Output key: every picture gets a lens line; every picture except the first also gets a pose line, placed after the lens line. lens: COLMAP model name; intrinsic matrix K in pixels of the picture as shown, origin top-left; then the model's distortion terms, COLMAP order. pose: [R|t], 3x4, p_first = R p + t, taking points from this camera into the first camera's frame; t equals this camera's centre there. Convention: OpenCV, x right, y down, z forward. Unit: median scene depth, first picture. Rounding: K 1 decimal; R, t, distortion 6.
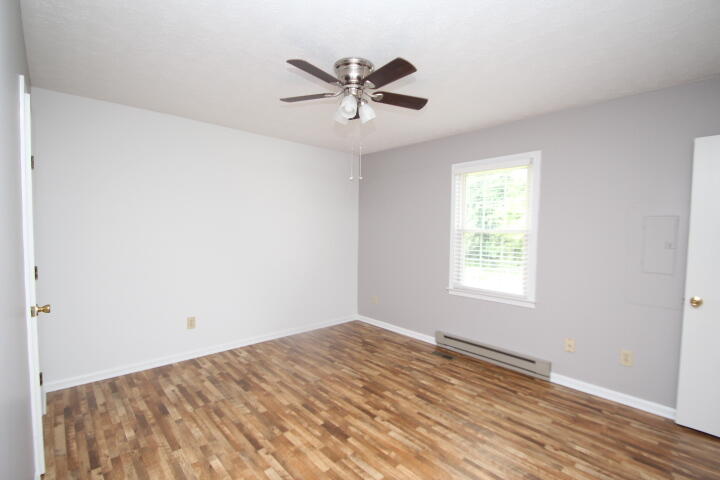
lens RADIAL K [[334.0, 0, 358.6], [0, 334.0, 243.1], [0, 0, 1]] dist [0.014953, -0.018040]
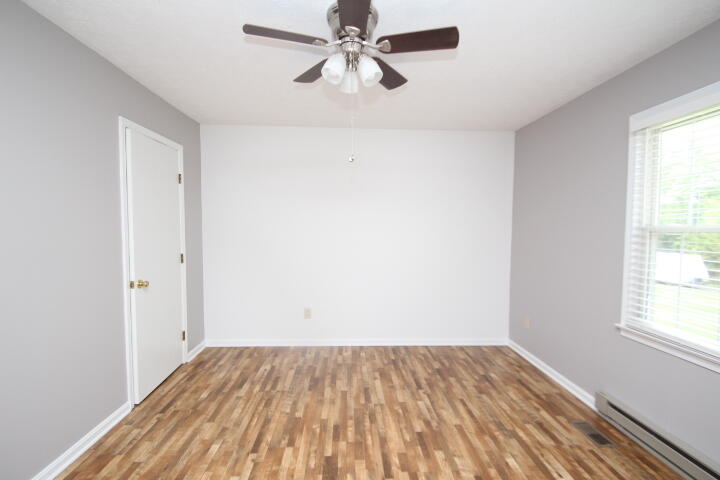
lens RADIAL K [[334.0, 0, 358.6], [0, 334.0, 243.1], [0, 0, 1]] dist [0.014953, -0.018040]
pose [[0.764140, 0.025634, -0.644541, 0.392548], [-0.028365, 0.999579, 0.006126, -0.003084], [0.644427, 0.013601, 0.764545, 0.323911]]
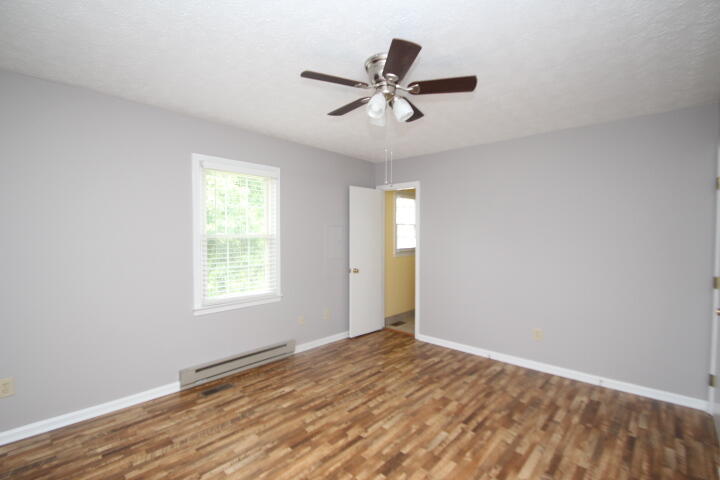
lens RADIAL K [[334.0, 0, 358.6], [0, 334.0, 243.1], [0, 0, 1]] dist [0.014953, -0.018040]
pose [[-0.089235, -0.039195, 0.995239, -0.731153], [0.040848, 0.998241, 0.042975, -0.051844], [-0.995173, 0.044489, -0.087477, 0.903933]]
